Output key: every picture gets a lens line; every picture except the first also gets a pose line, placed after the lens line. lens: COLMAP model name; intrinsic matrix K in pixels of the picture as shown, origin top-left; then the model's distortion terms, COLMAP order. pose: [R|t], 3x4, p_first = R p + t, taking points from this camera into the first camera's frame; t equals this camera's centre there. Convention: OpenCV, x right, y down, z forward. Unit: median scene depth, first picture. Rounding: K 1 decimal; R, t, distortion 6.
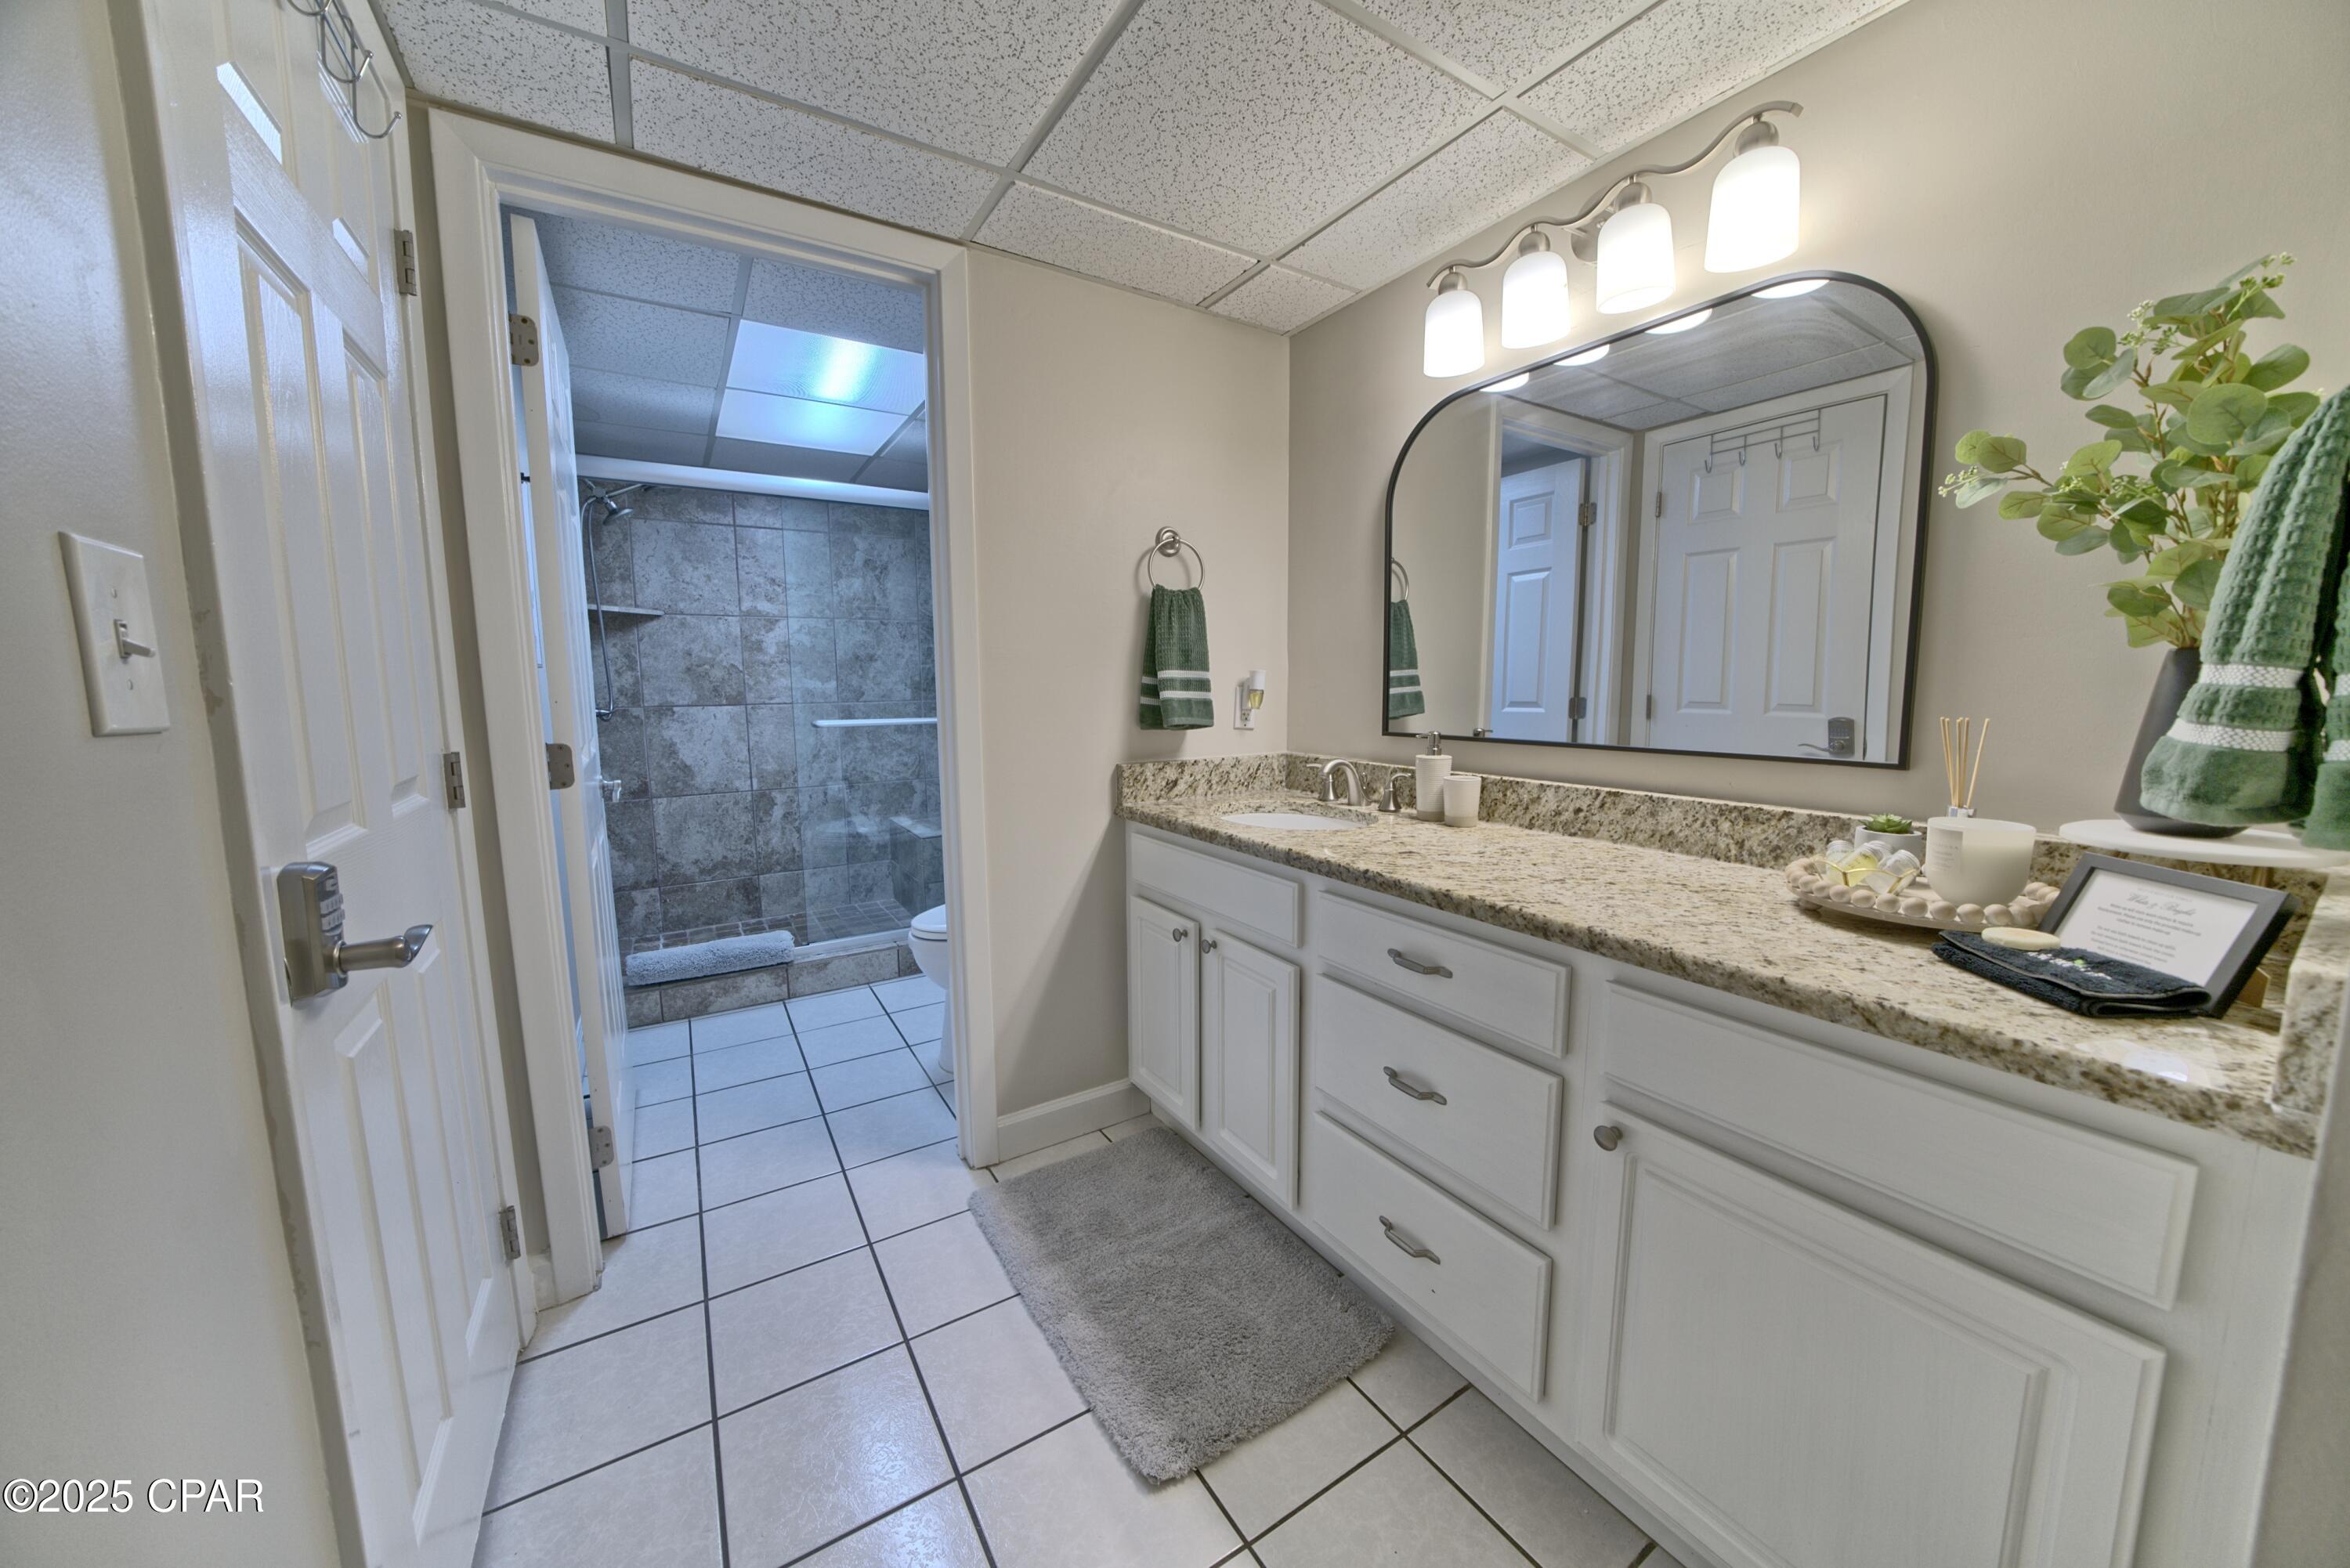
lens RADIAL K [[814.4, 0, 1177.7], [0, 814.4, 775.8], [0, 0, 1]] dist [-0.020850, 0.000386]
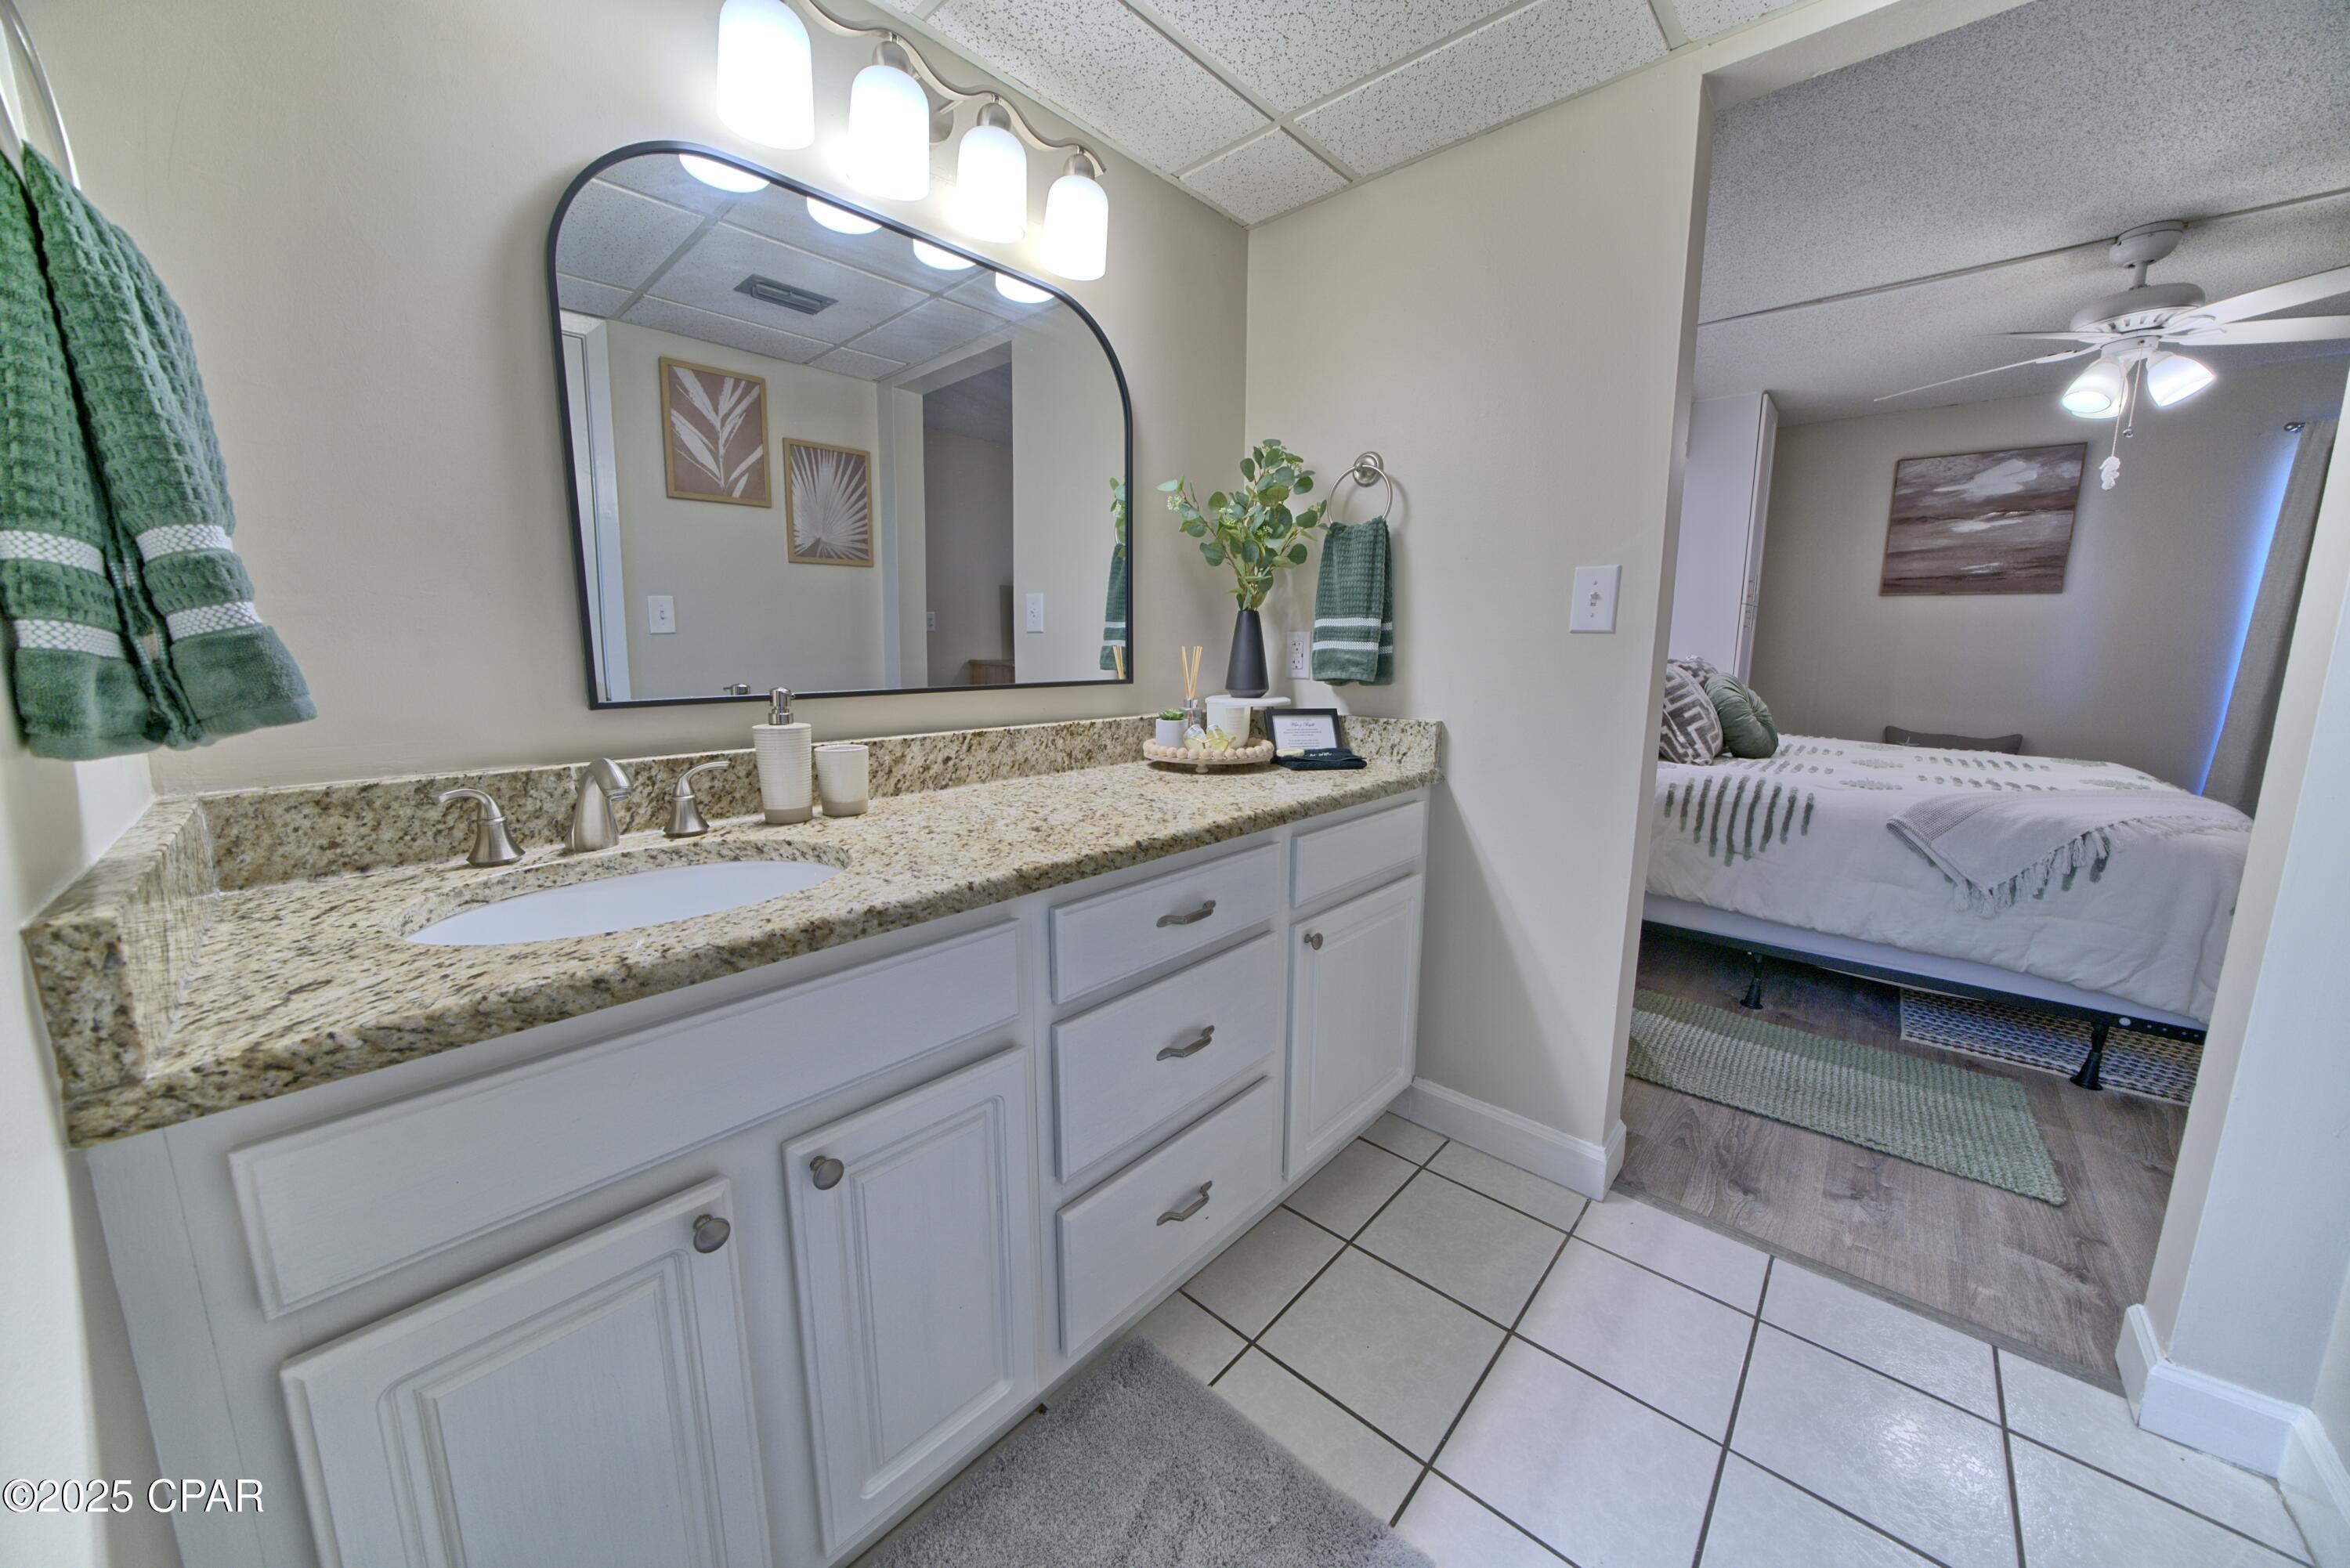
lens RADIAL K [[814.4, 0, 1177.7], [0, 814.4, 775.8], [0, 0, 1]] dist [-0.020850, 0.000386]
pose [[-0.265526, -0.145085, 0.953124, -0.512900], [0.109931, 0.977608, 0.179437, -0.085148], [-0.957816, 0.152423, -0.243631, 1.089361]]
